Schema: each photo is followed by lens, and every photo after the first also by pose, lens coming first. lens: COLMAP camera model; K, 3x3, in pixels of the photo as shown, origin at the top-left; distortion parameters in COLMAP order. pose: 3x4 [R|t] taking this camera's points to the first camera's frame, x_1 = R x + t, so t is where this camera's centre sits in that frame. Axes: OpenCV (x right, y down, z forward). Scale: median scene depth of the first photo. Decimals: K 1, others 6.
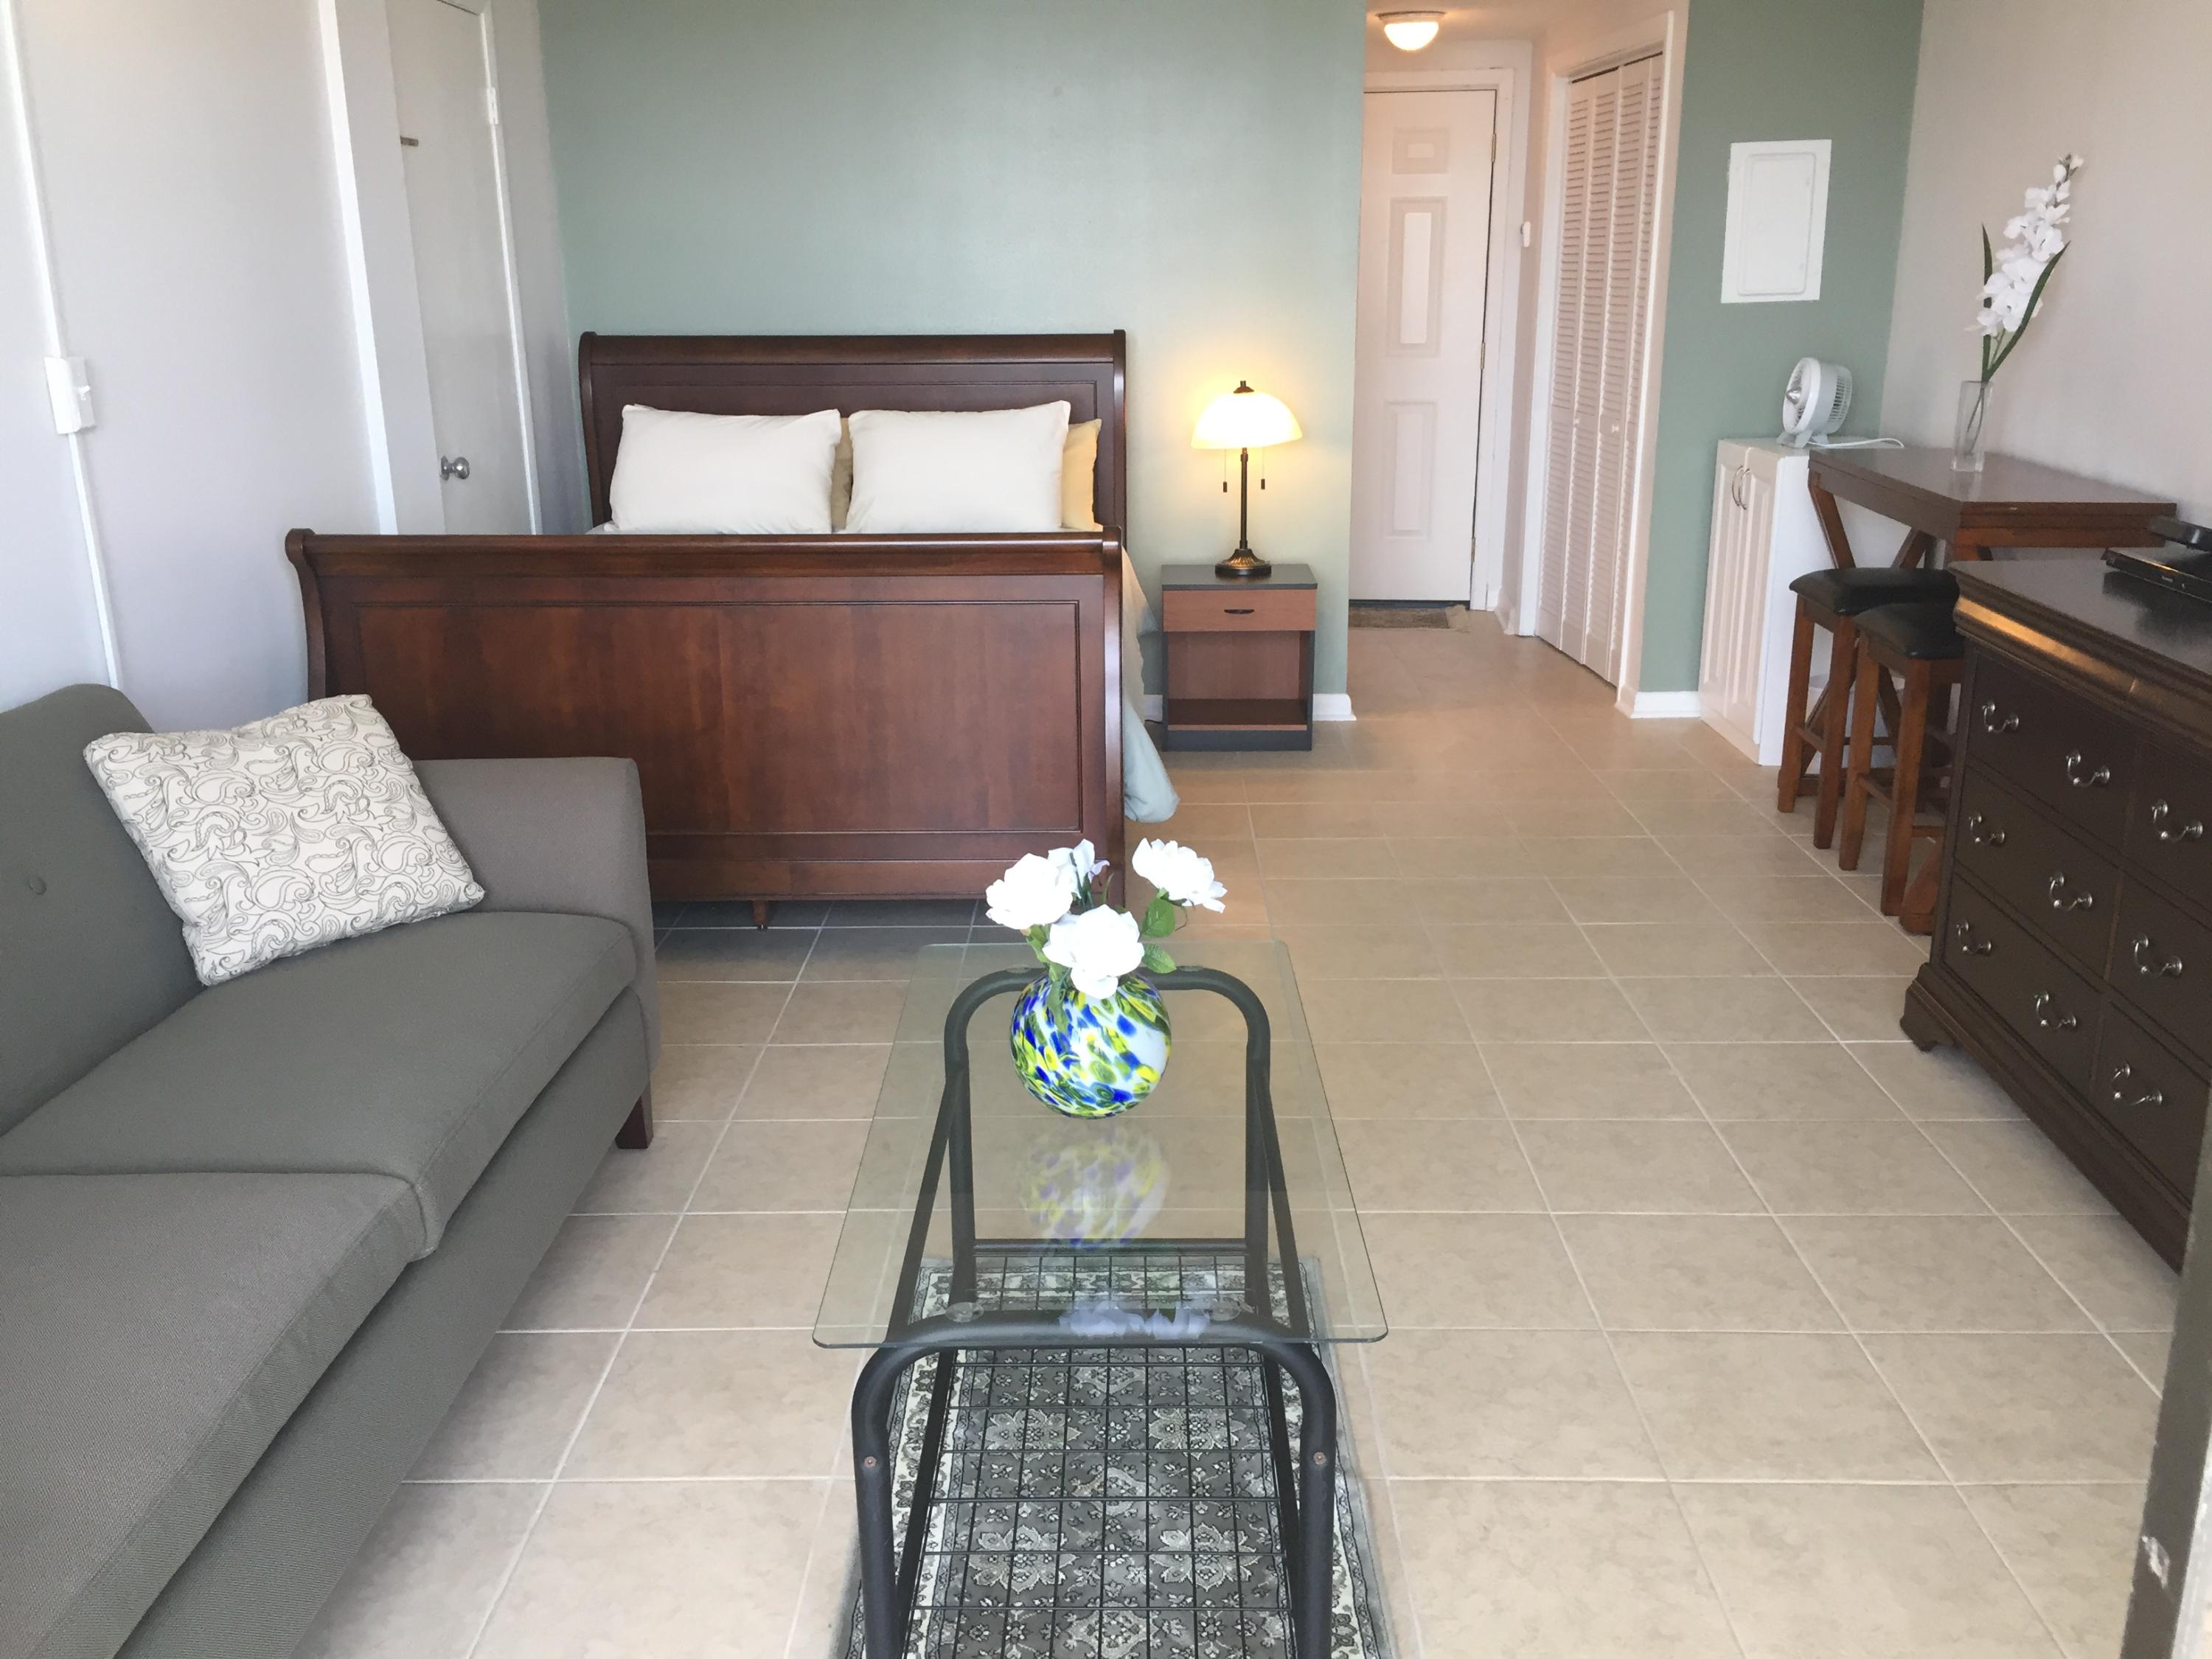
lens RADIAL K [[1889.0, 0, 1112.9], [0, 1889.0, 817.5], [0, 0, 1]] dist [0.122924, -0.176156]
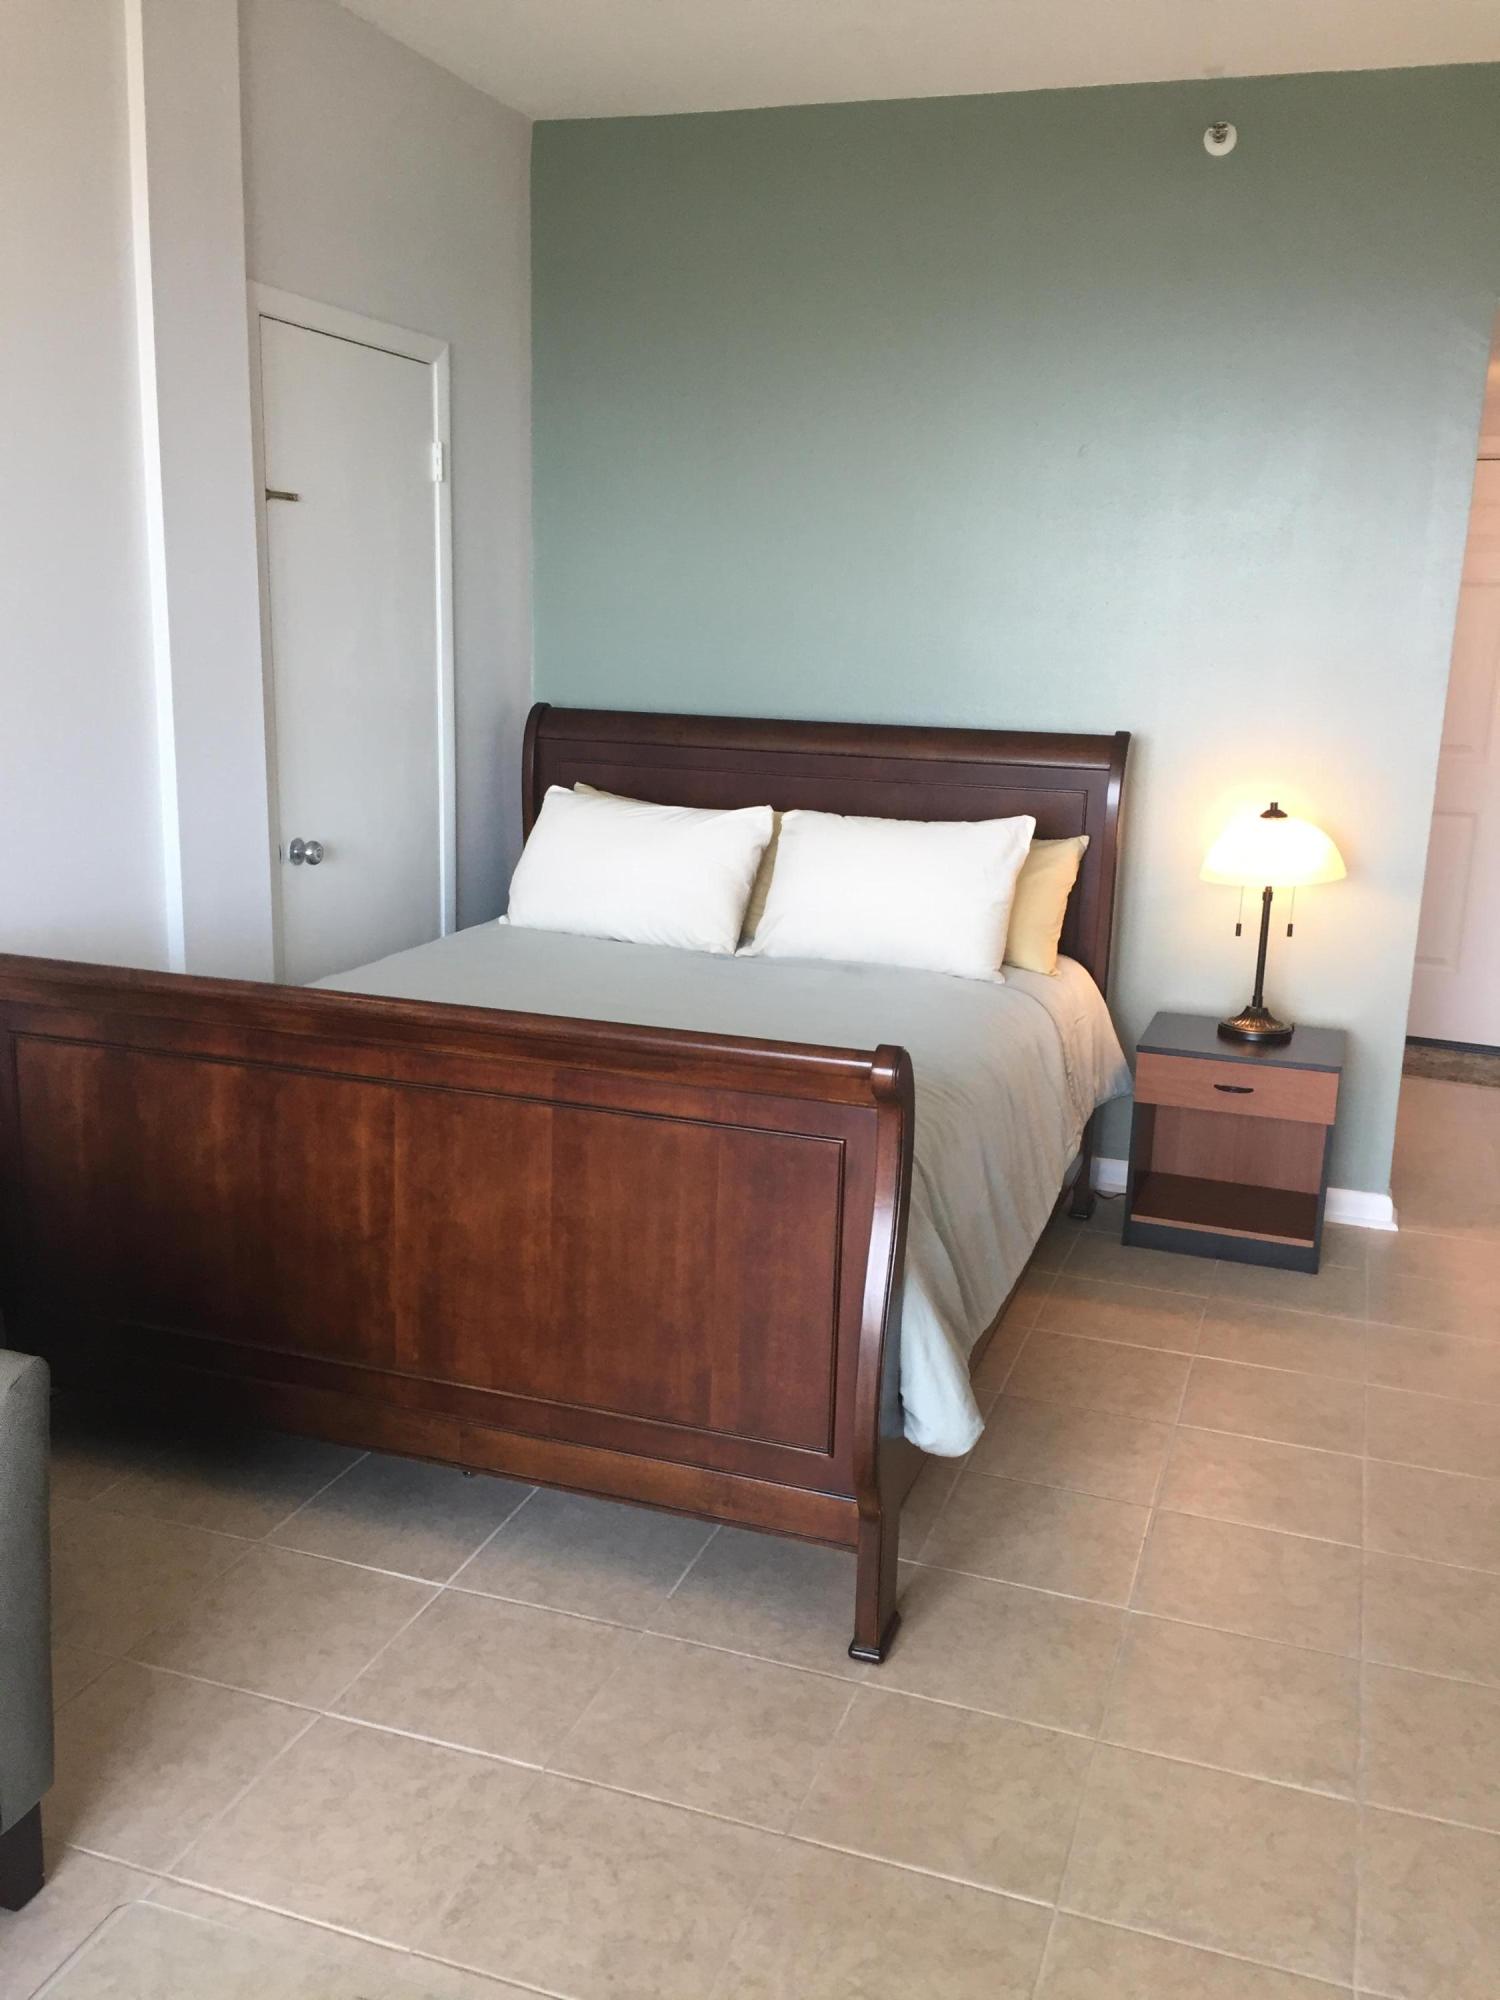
lens RADIAL K [[1708.0, 0, 750.0], [0, 1708.0, 1000.0], [0, 0, 1]] dist [0.122924, -0.176156]
pose [[0.945986, 0.108689, -0.305446, 0.095783], [-0.127278, 0.990996, -0.041556, -0.094452], [0.298179, 0.078188, 0.951302, 0.264970]]
